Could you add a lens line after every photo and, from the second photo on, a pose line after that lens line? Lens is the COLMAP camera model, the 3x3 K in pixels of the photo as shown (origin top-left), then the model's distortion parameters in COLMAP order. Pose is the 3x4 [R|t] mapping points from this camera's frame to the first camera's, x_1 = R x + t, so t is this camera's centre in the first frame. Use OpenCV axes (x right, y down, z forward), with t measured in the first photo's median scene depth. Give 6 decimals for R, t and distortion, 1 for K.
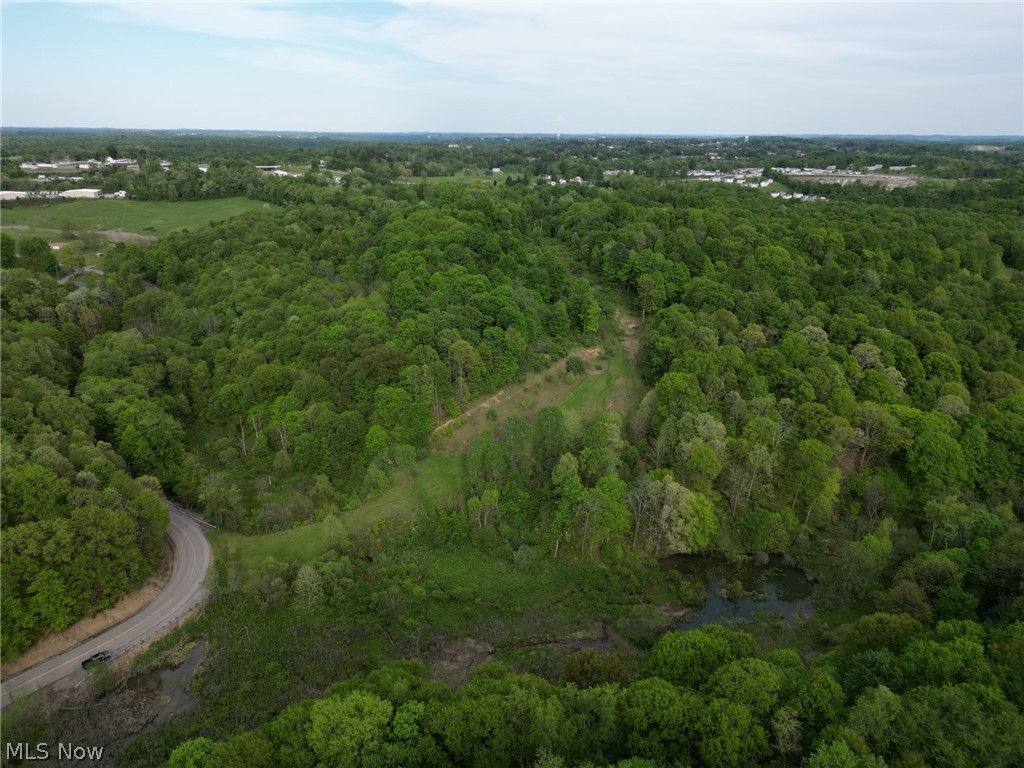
lens RADIAL K [[723.3, 0, 506.1], [0, 723.3, 380.6], [0, 0, 1]] dist [0.069116, -0.057064]
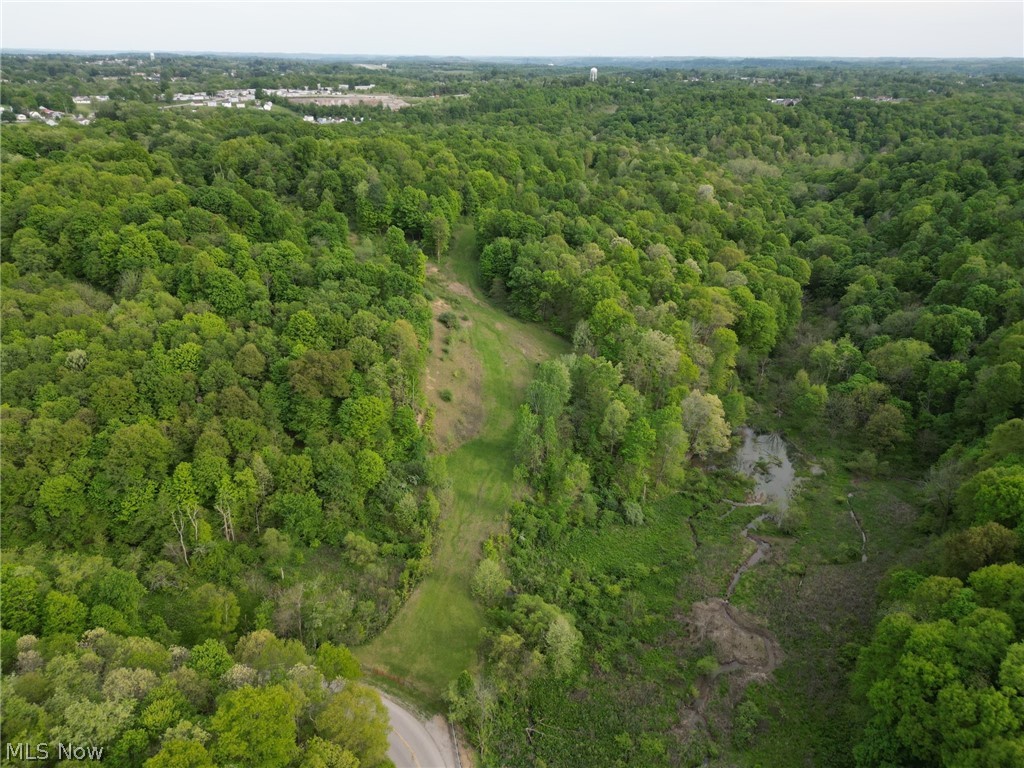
lens RADIAL K [[723.3, 0, 511.5], [0, 723.3, 383.3], [0, 0, 1]] dist [0.069116, -0.057064]
pose [[0.716621, -0.290819, 0.633939, -0.351924], [0.225969, 0.956706, 0.183446, -0.074828], [-0.659843, 0.011790, 0.751311, 0.200934]]
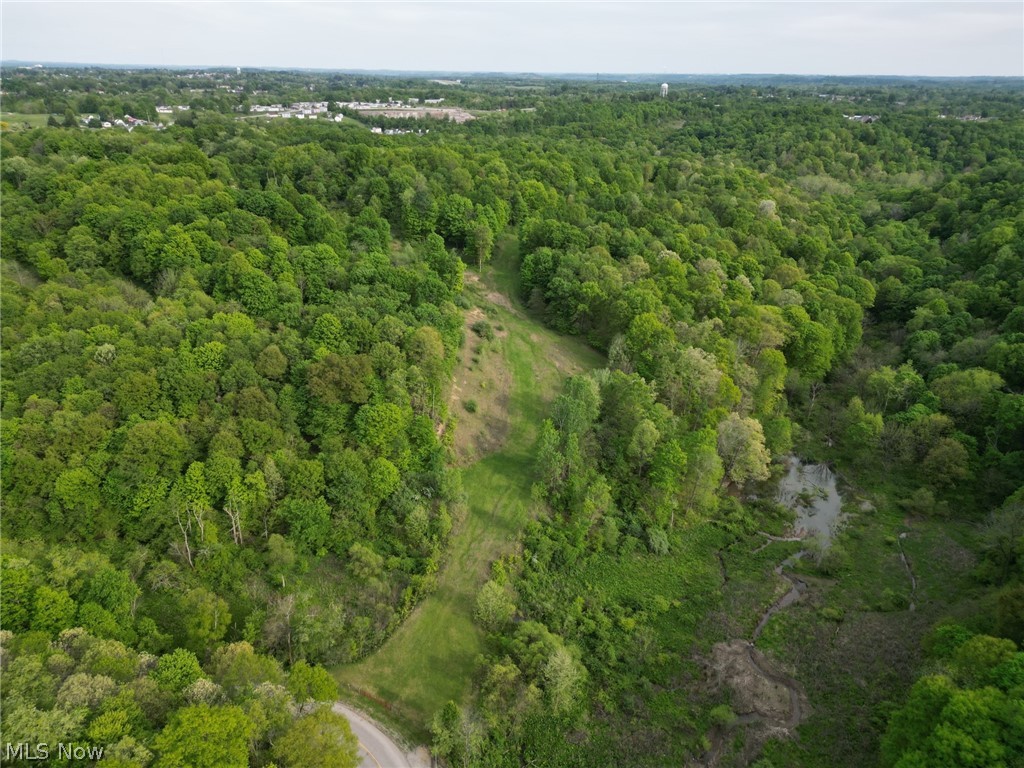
lens RADIAL K [[723.3, 0, 510.5], [0, 723.3, 383.2], [0, 0, 1]] dist [0.069116, -0.057064]
pose [[0.779674, -0.246050, 0.575820, -0.318247], [0.197574, 0.969257, 0.146647, -0.064296], [-0.594200, -0.000570, 0.804317, 0.201338]]
